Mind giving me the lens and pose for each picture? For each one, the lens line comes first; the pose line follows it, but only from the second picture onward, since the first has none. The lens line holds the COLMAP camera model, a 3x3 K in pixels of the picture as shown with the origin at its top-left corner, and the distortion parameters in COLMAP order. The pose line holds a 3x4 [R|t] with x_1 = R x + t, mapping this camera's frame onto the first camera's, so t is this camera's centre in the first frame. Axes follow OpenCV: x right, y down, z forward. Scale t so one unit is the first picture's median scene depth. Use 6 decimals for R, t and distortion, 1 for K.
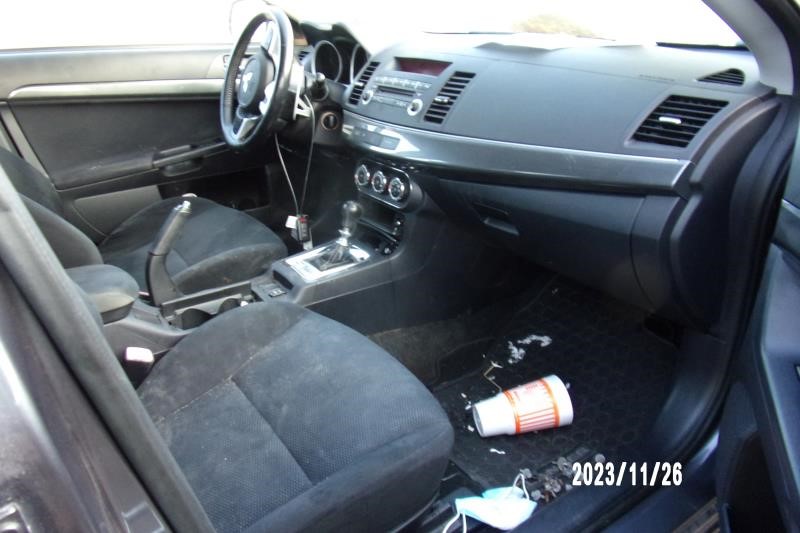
lens RADIAL K [[578.3, 0, 399.7], [0, 578.3, 265.7], [0, 0, 1]] dist [-0.043979, 0.031645]
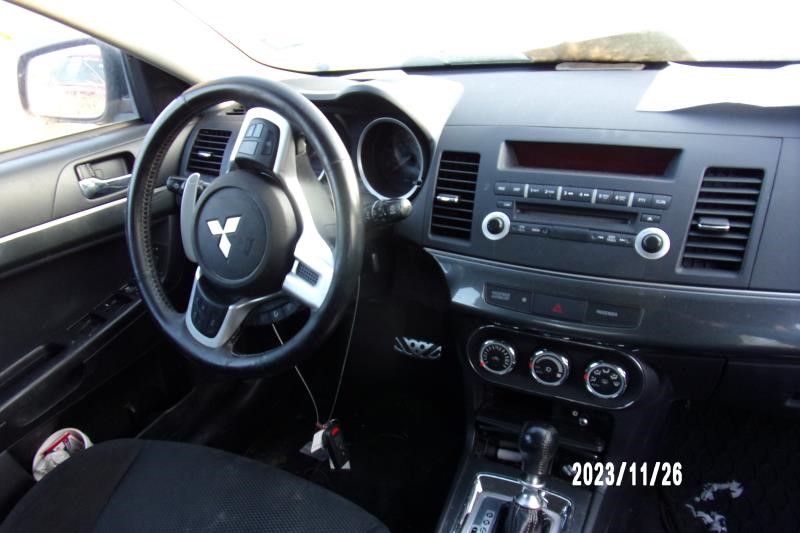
lens RADIAL K [[578.3, 0, 398.0], [0, 578.3, 269.1], [0, 0, 1]] dist [-0.043979, 0.031645]
pose [[0.885650, -0.251938, 0.390066, -0.361886], [0.248046, 0.966810, 0.061257, -0.310483], [-0.392553, 0.042502, 0.918747, 0.542827]]
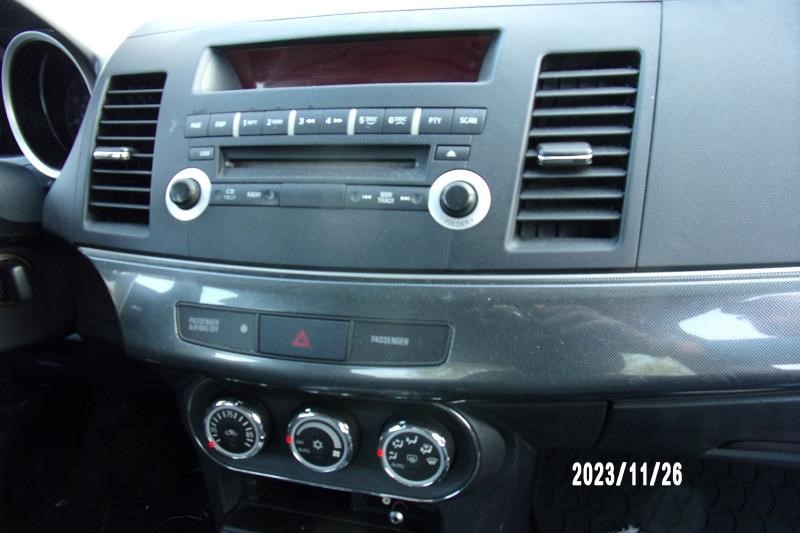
lens RADIAL K [[578.3, 0, 397.0], [0, 578.3, 263.7], [0, 0, 1]] dist [-0.043979, 0.031645]
pose [[0.767282, -0.317065, 0.557448, -0.148661], [0.319607, 0.942649, 0.096247, -0.254931], [-0.555994, 0.104316, 0.824614, 0.711567]]
